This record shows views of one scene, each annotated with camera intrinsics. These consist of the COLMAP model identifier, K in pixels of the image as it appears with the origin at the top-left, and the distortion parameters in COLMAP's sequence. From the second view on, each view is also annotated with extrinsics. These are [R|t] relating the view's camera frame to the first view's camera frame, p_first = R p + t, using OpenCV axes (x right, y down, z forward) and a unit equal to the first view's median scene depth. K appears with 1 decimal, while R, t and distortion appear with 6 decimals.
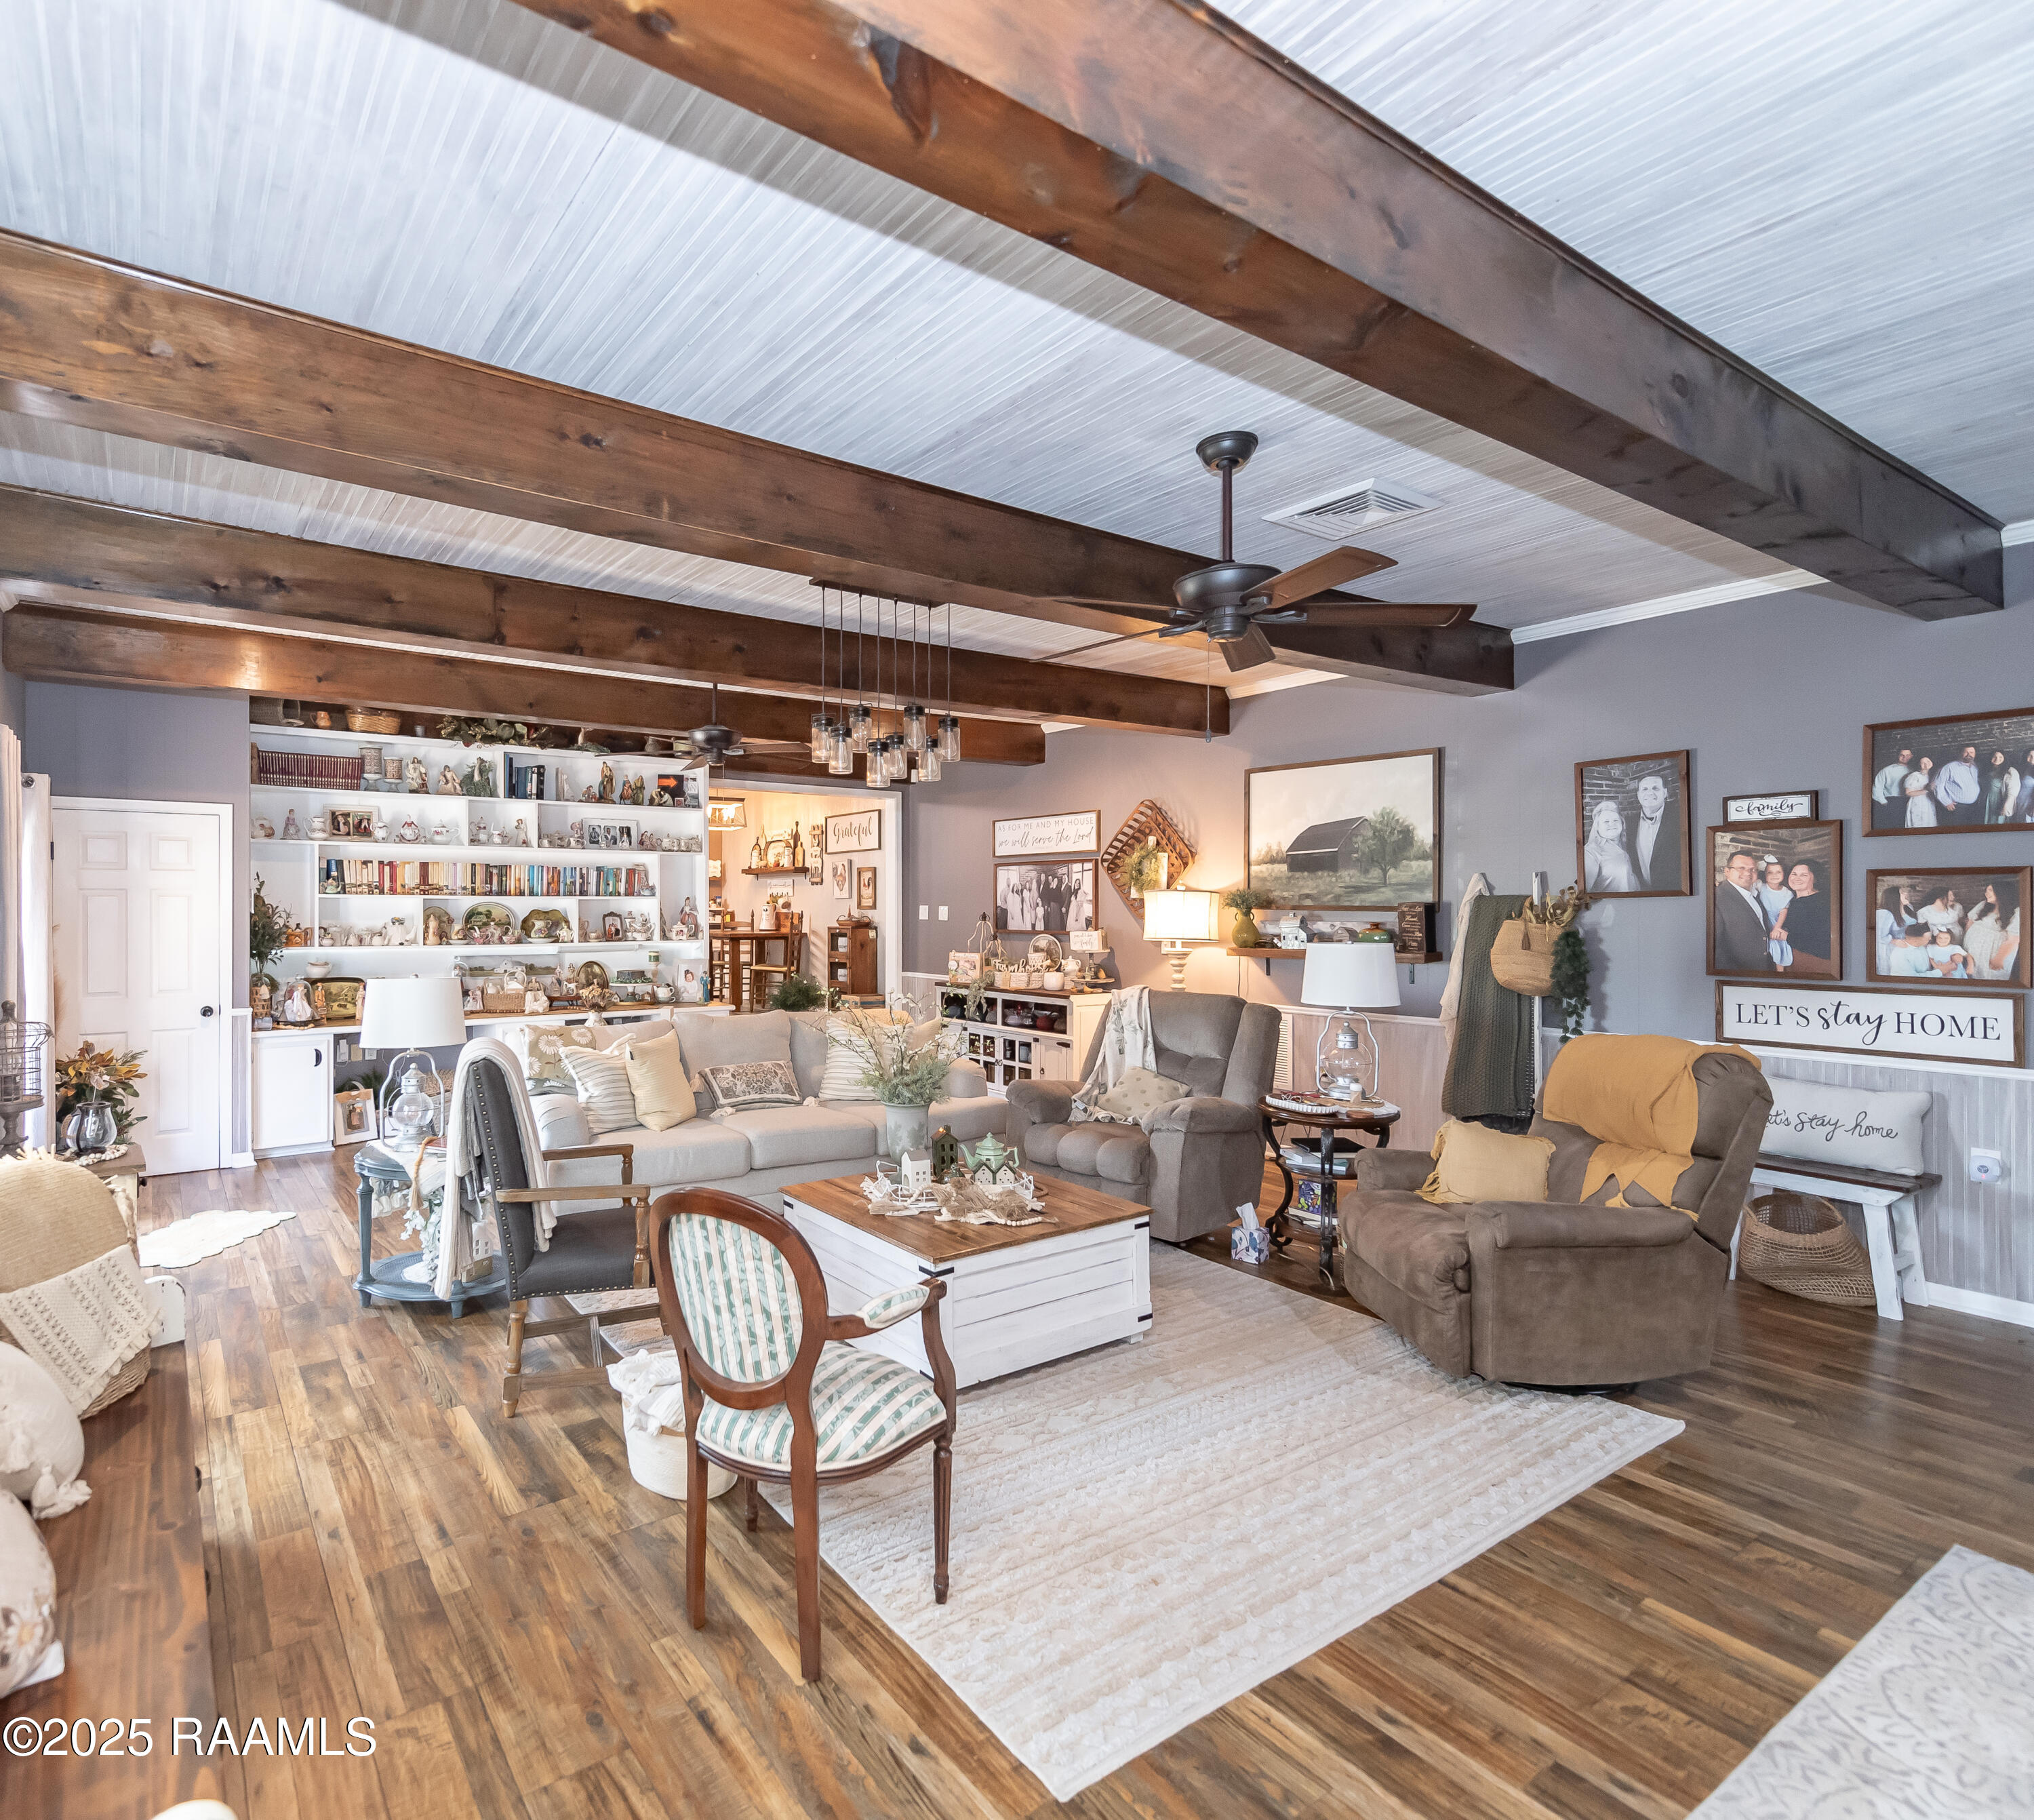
lens RADIAL K [[960.3, 0, 1017.0], [0, 960.3, 910.0], [0, 0, 1]] dist [0.001944, 0.001299]
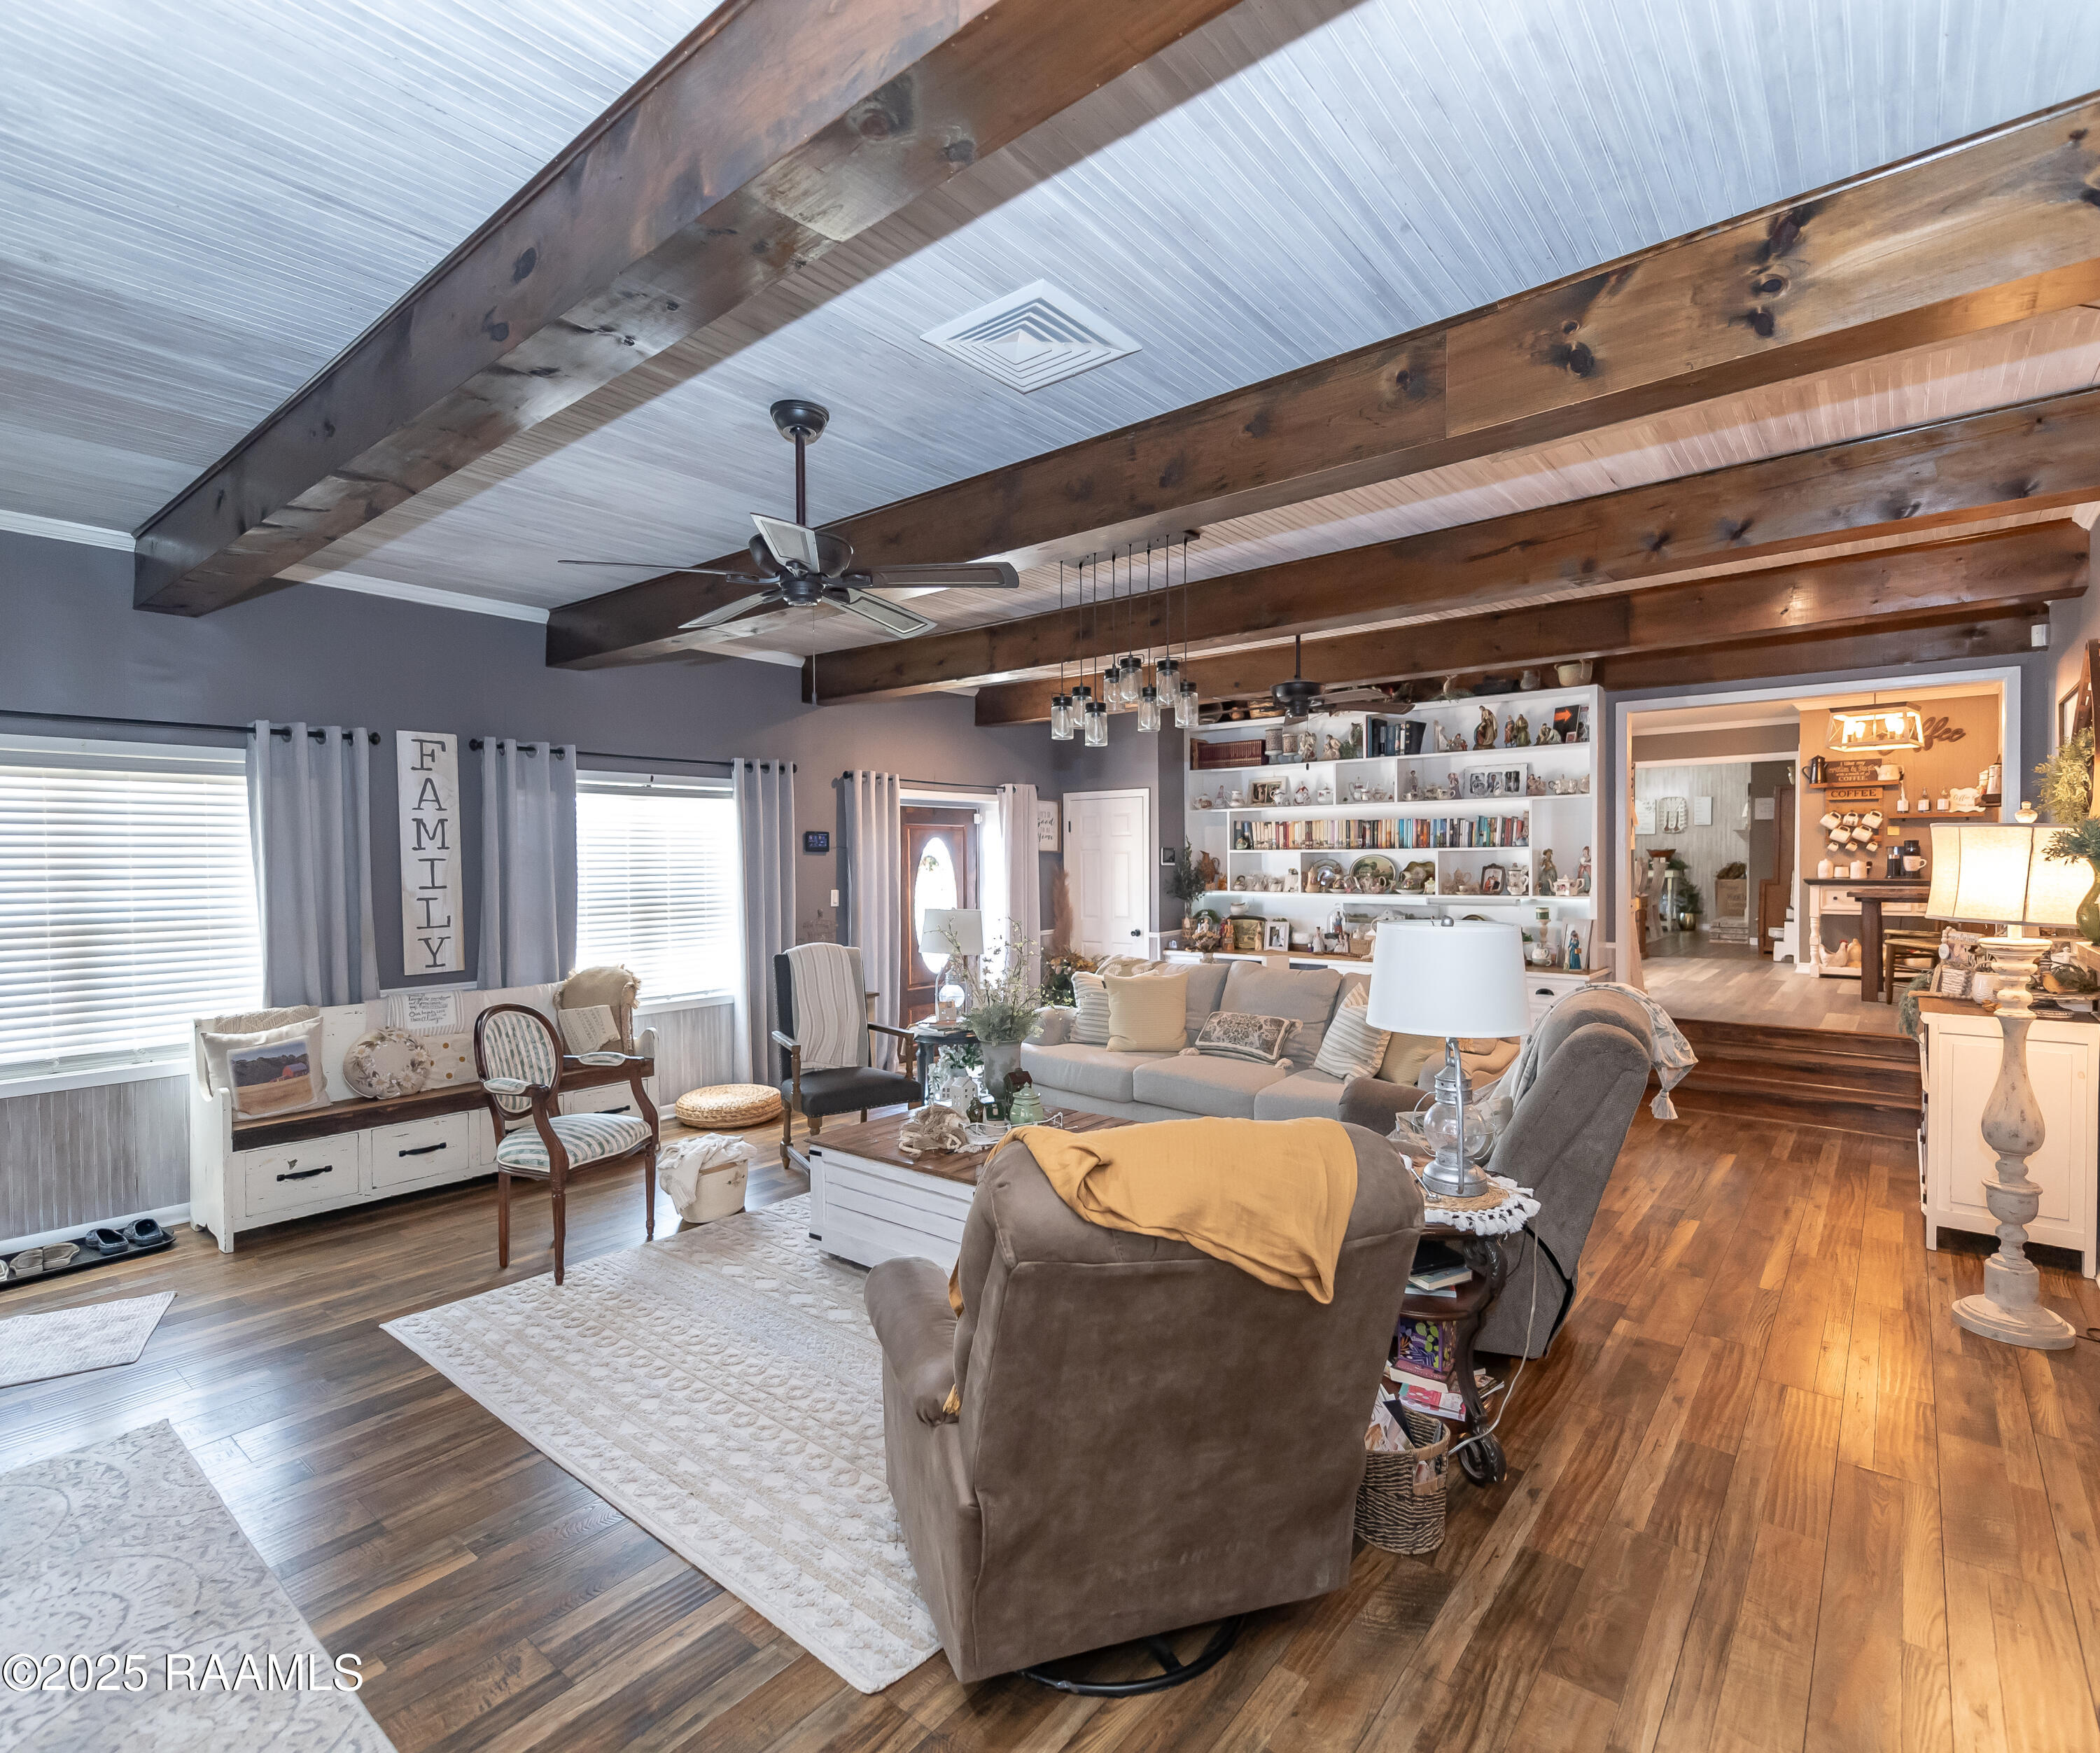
lens RADIAL K [[1033.1, 0, 1050.0], [0, 1033.1, 876.5], [0, 0, 1]] dist [0.022024, -0.000539]
pose [[0.317636, 0.012925, -0.948124, 0.462642], [0.003295, 0.999886, 0.014735, -0.002129], [0.948207, -0.007804, 0.317558, 0.302498]]
